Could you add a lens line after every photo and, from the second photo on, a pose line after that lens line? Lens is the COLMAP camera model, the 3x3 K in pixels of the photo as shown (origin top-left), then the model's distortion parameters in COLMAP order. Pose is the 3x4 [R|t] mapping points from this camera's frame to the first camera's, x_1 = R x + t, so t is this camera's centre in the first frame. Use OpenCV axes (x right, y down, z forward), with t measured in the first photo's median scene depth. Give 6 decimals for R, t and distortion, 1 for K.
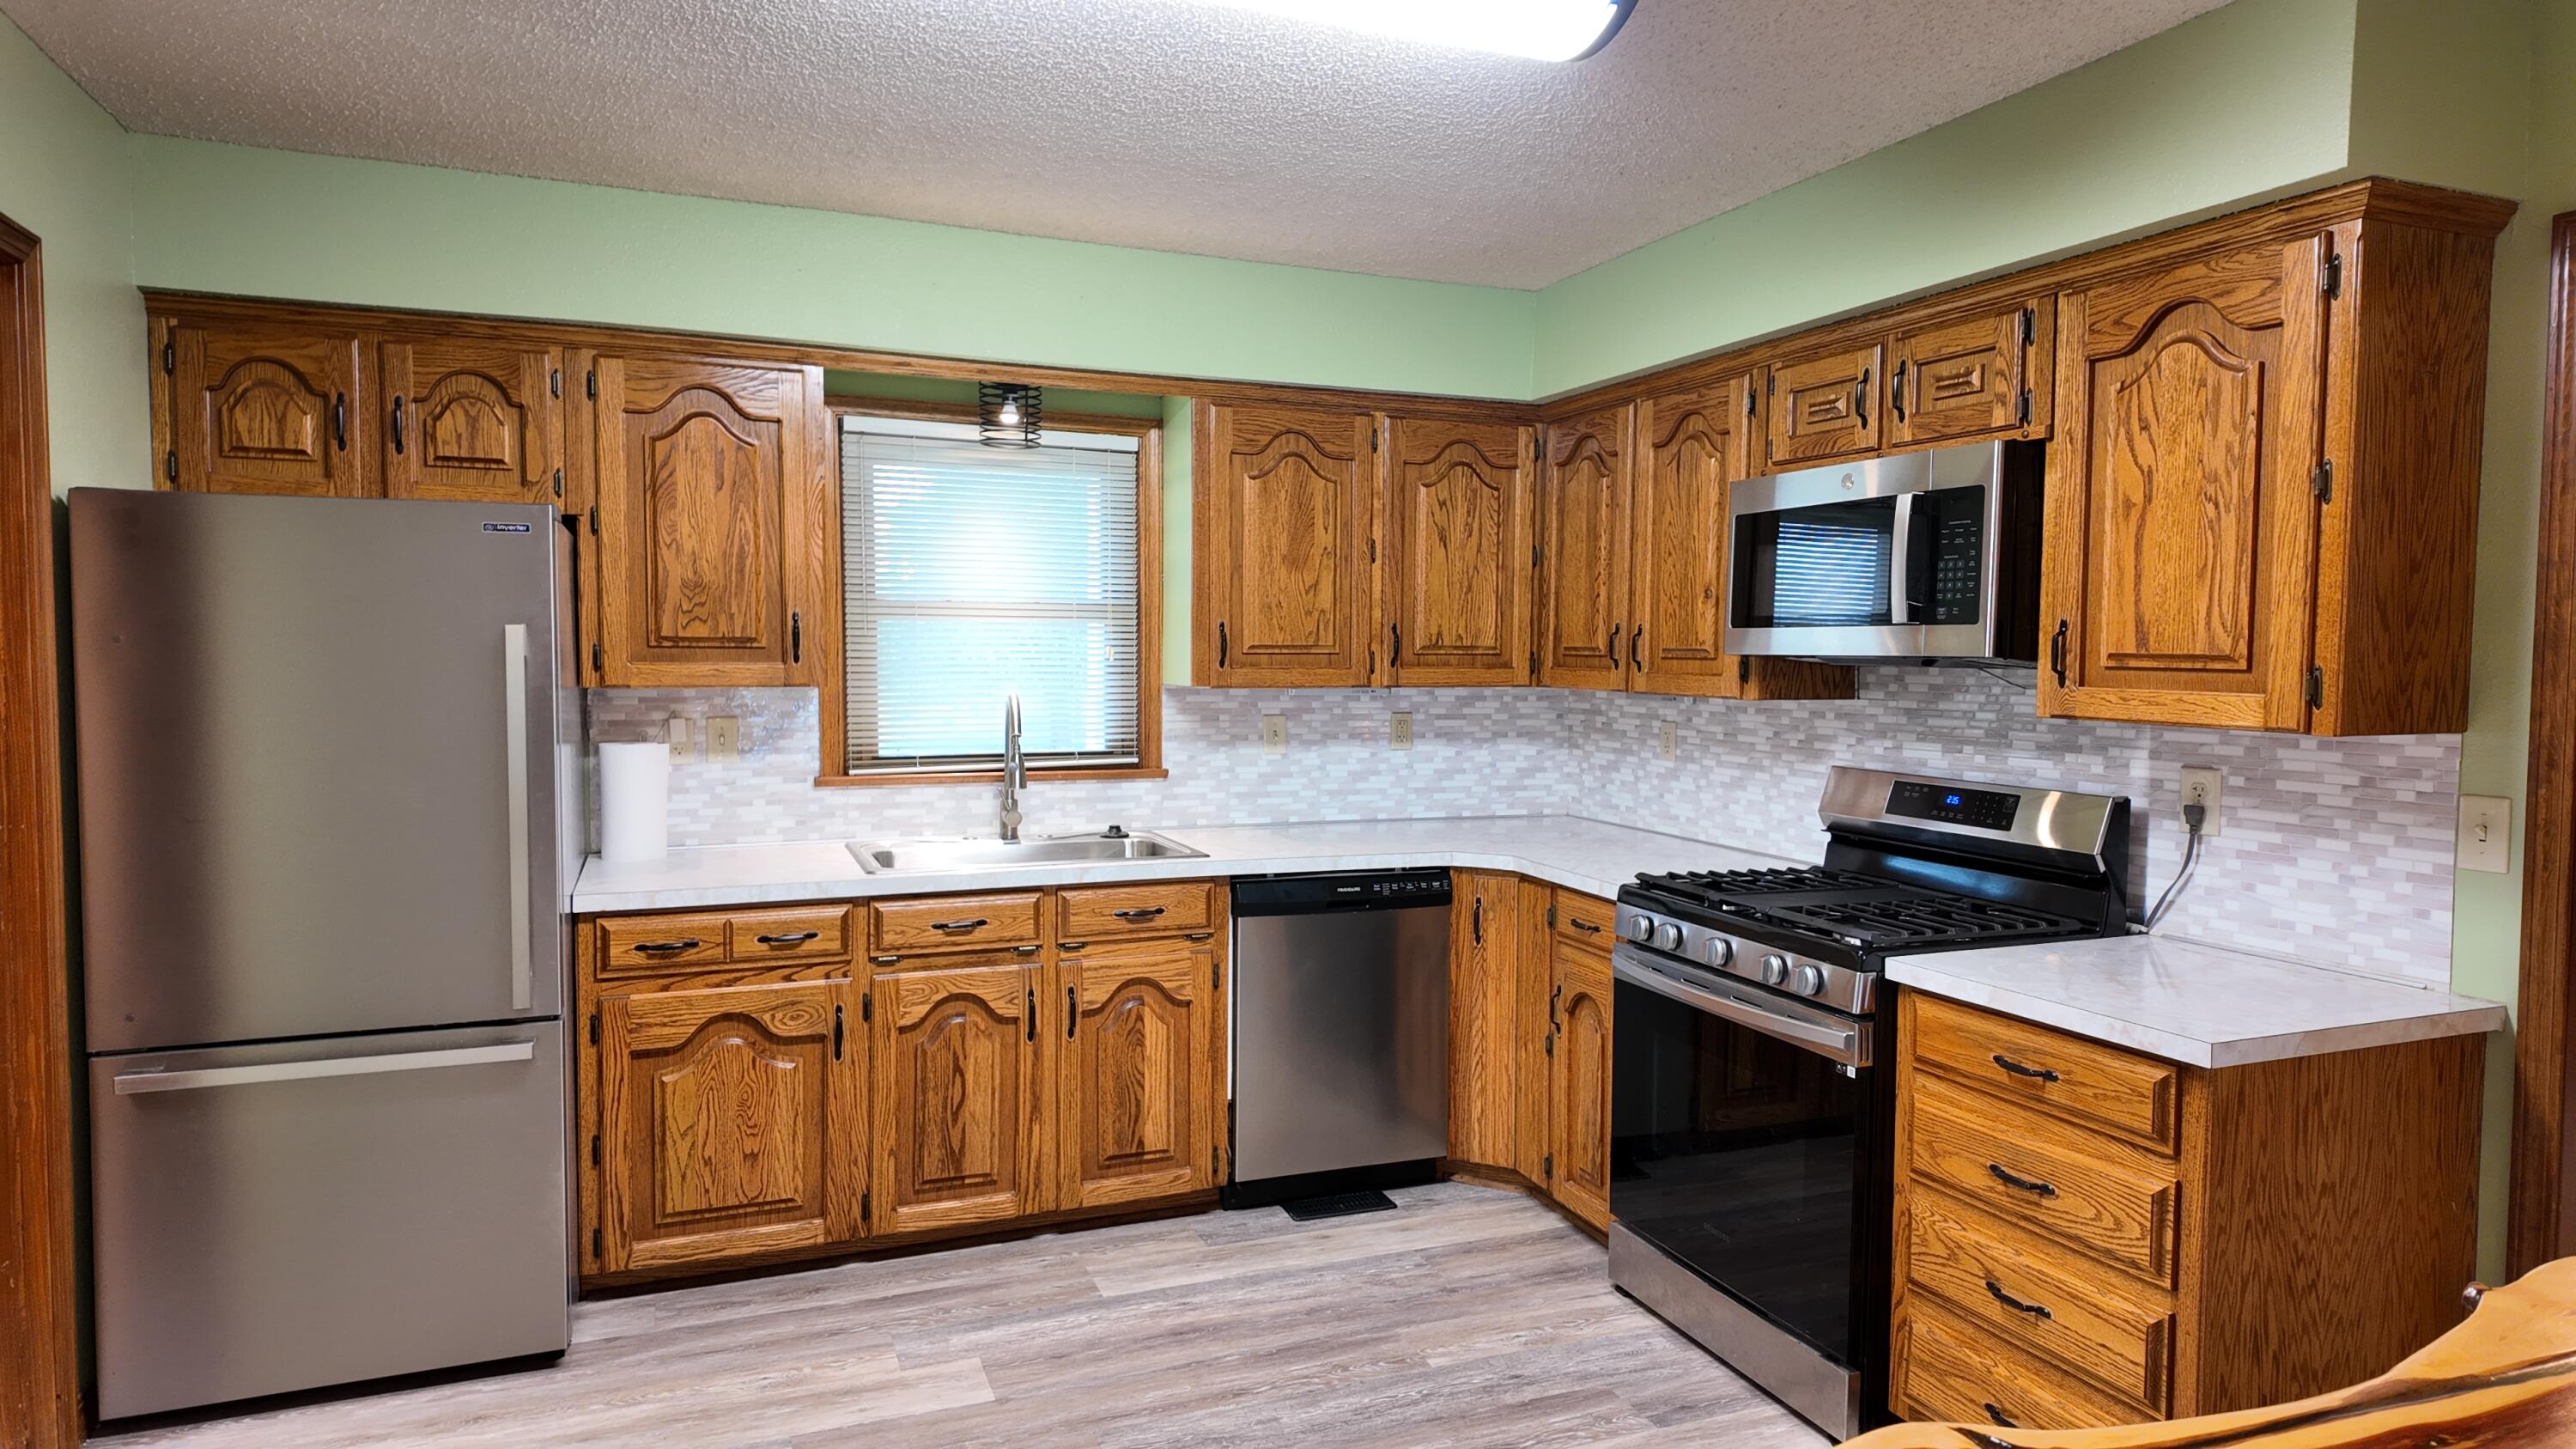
lens RADIAL K [[1498.4, 0, 1306.2], [0, 1498.4, 718.3], [0, 0, 1]] dist [0.044324, -0.046993]
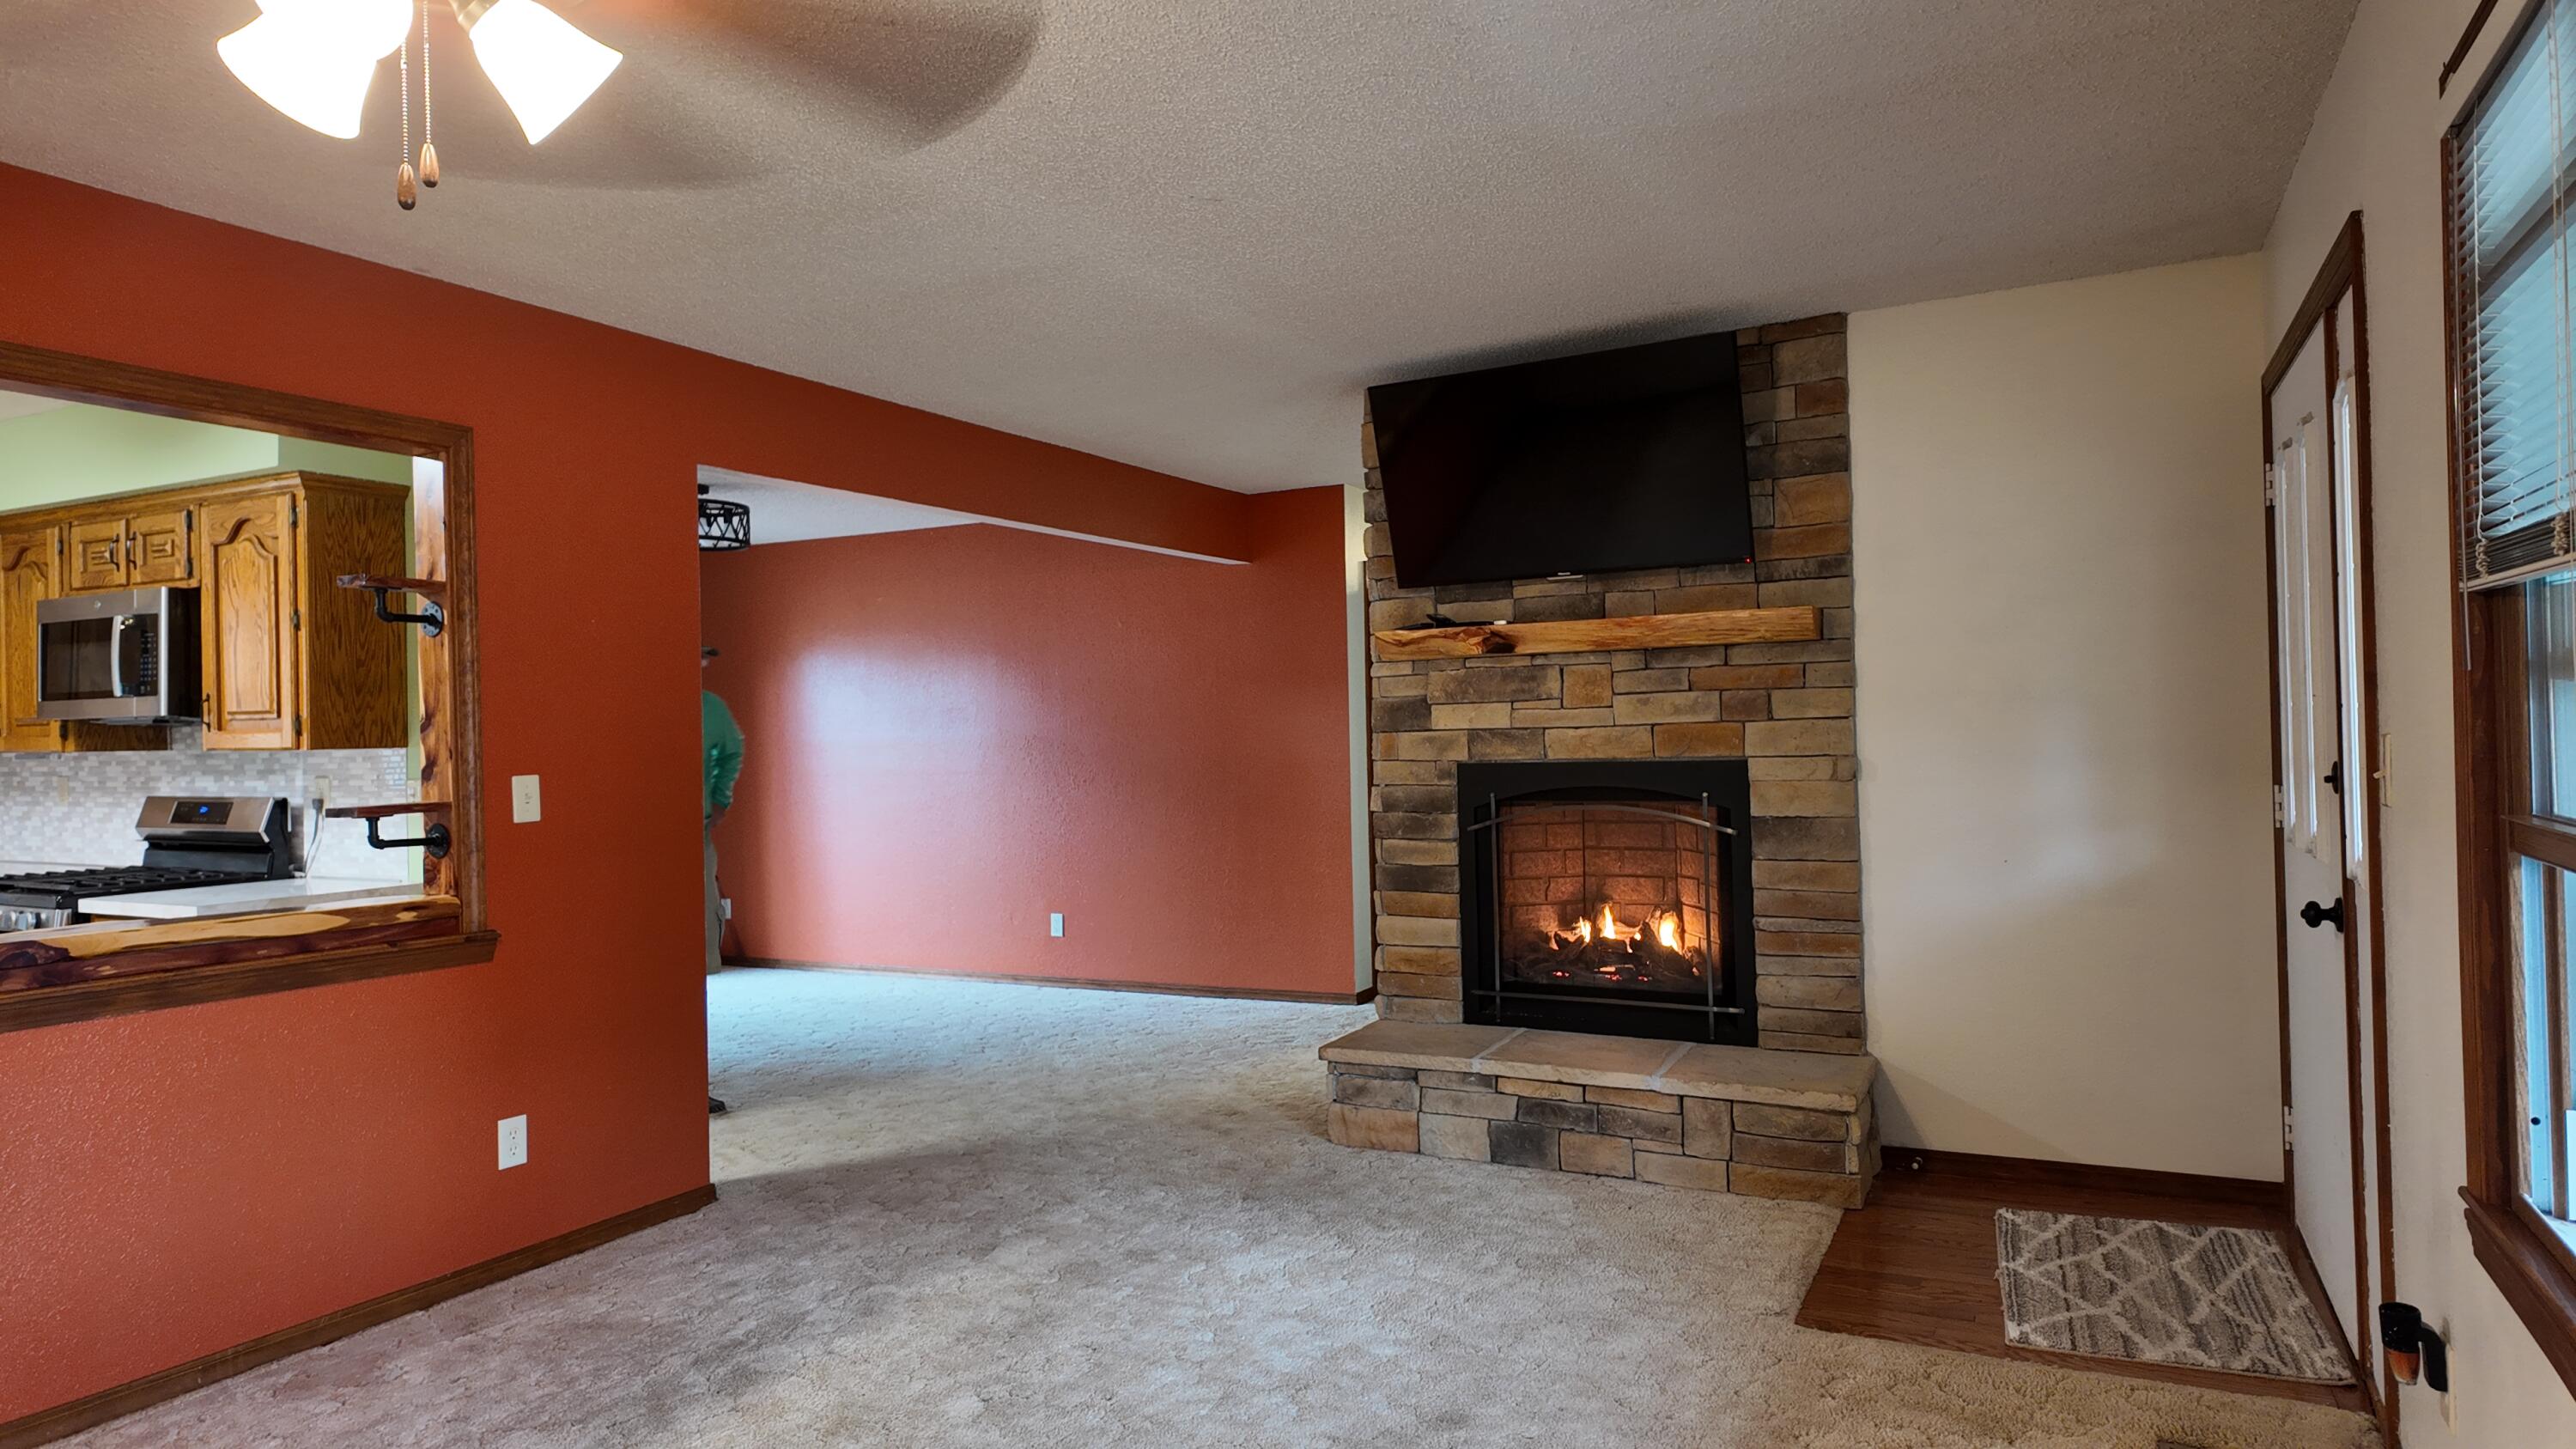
lens RADIAL K [[1498.4, 0, 1276.3], [0, 1498.4, 730.5], [0, 0, 1]] dist [0.044324, -0.046993]
pose [[0.761722, -0.018294, 0.647646, 0.250207], [0.052976, 0.998013, -0.034117, 0.081116], [-0.645735, 0.060298, 0.761177, -0.880090]]
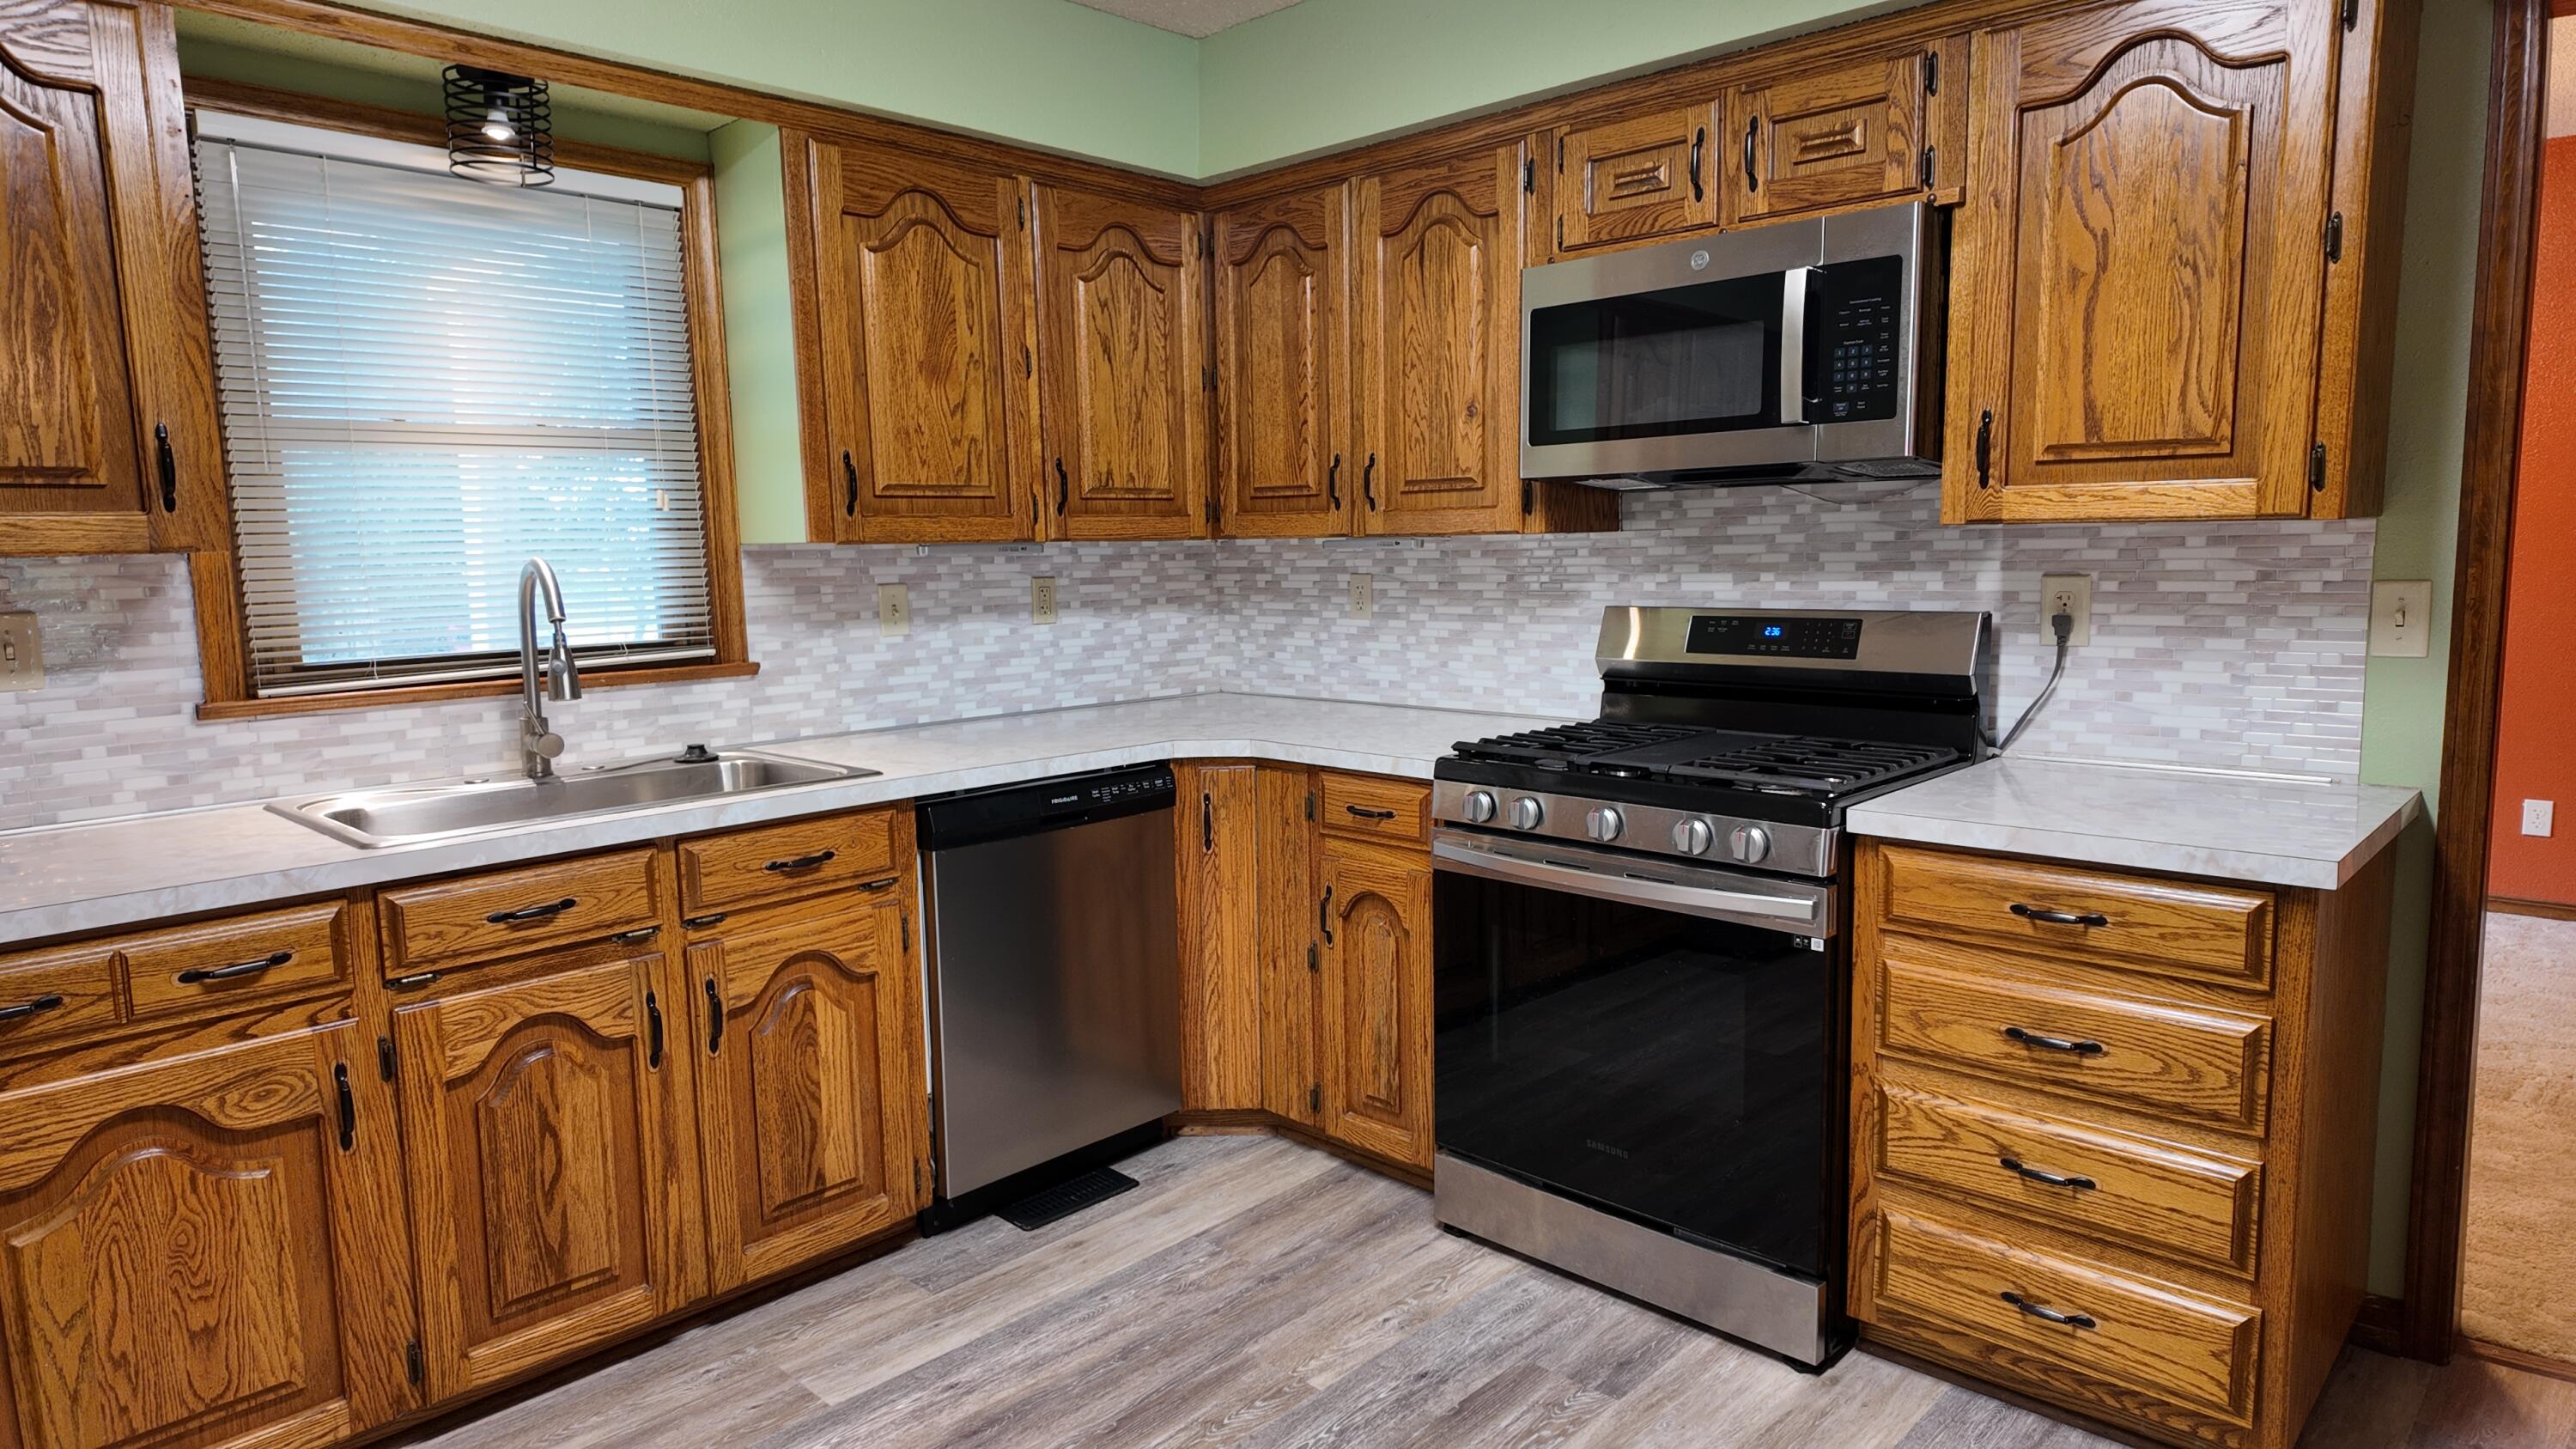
lens RADIAL K [[1498.4, 0, 1310.2], [0, 1498.4, 724.4], [0, 0, 1]] dist [0.044324, -0.046993]
pose [[0.908626, -0.078373, 0.410191, -0.190942], [0.048162, 0.995344, 0.083489, 0.019823], [-0.414825, -0.056105, 0.908170, 0.280201]]
